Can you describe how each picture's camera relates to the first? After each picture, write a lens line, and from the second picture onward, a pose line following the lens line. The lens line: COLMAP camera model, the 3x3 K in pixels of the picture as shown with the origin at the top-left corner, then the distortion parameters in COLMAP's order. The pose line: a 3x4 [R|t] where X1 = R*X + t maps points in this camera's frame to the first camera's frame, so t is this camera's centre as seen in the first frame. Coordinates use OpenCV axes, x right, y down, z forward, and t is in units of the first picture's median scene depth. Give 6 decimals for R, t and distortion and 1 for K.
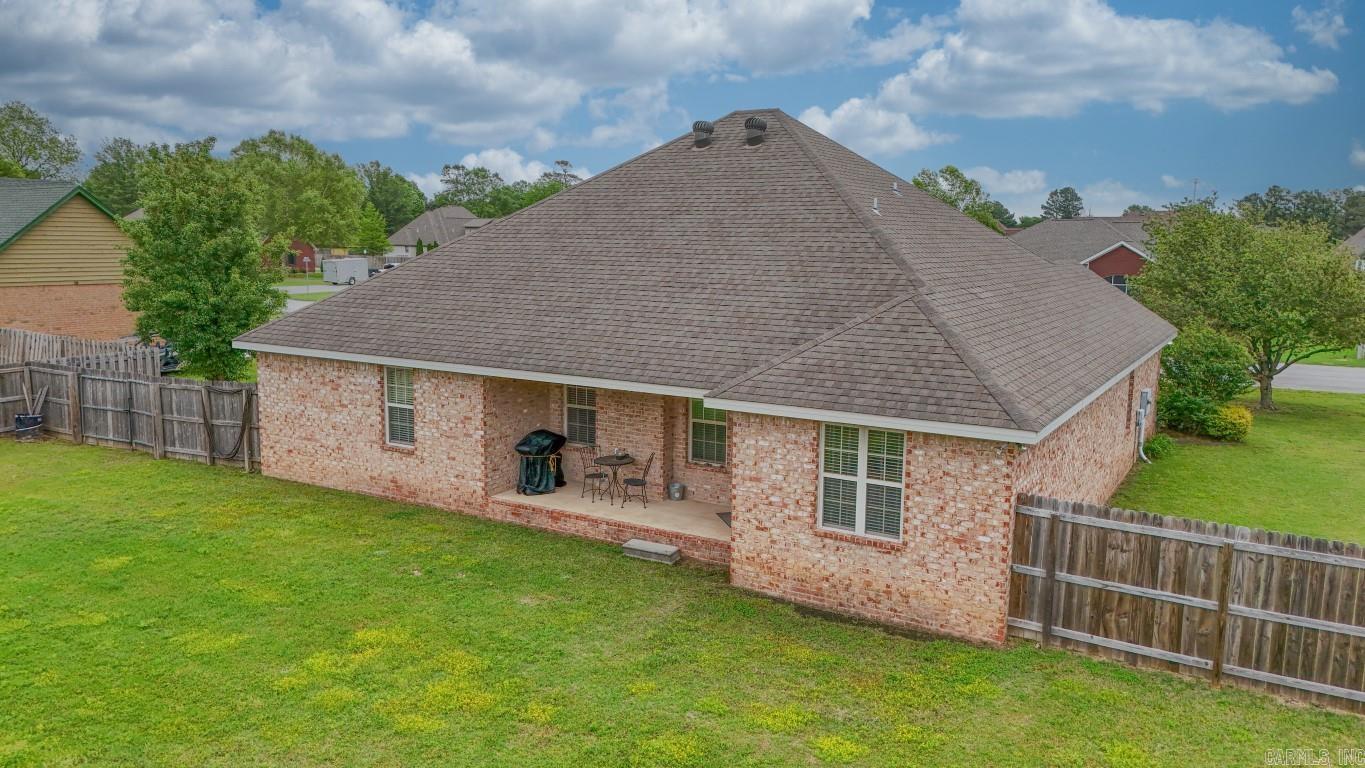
lens RADIAL K [[995.1, 0, 682.5], [0, 995.1, 384.0], [0, 0, 1]] dist [0.095733, -0.207266]
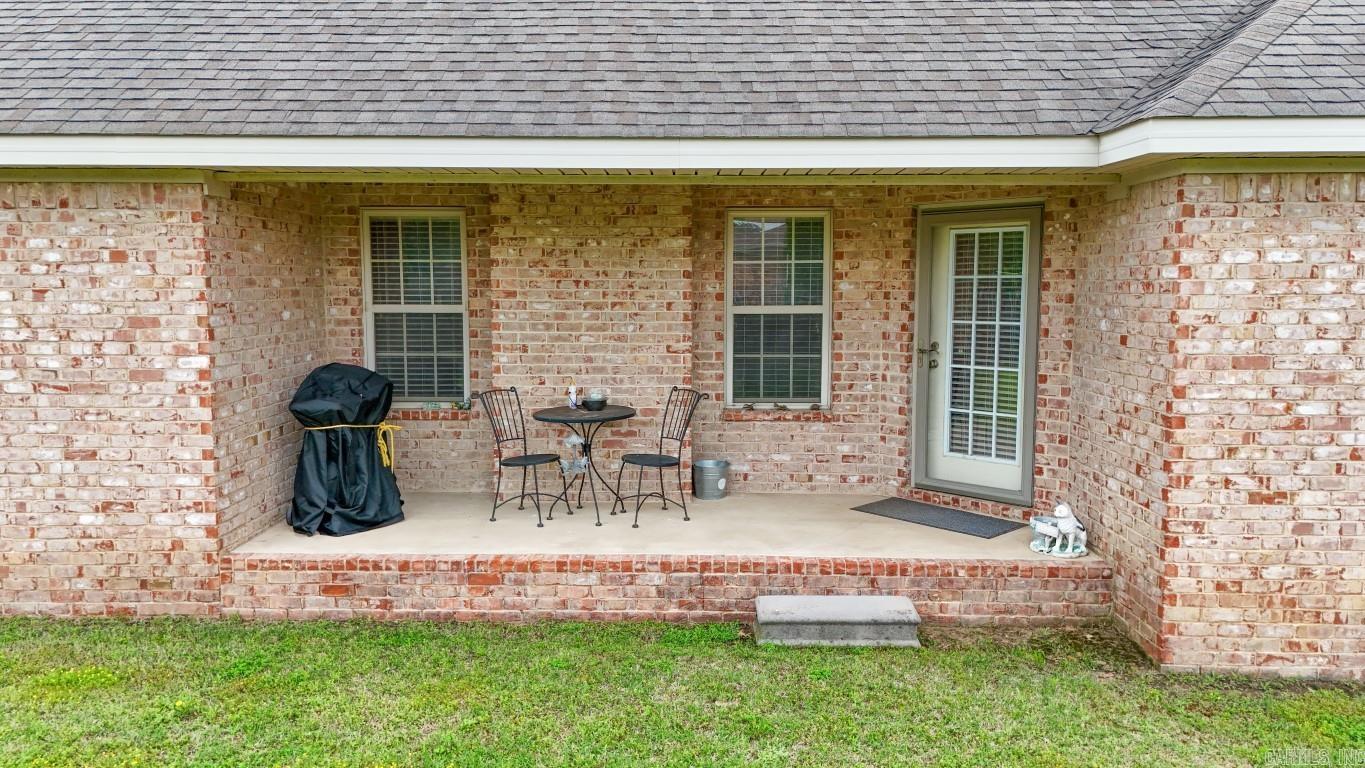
lens RADIAL K [[1023.5, 0, 684.1], [0, 1023.5, 387.5], [0, 0, 1]] dist [0.053332, -0.044580]
pose [[0.866489, -0.062250, 0.495299, -0.255976], [0.080945, 0.996584, -0.016356, 0.083532], [-0.492589, 0.054265, 0.868568, 0.687723]]
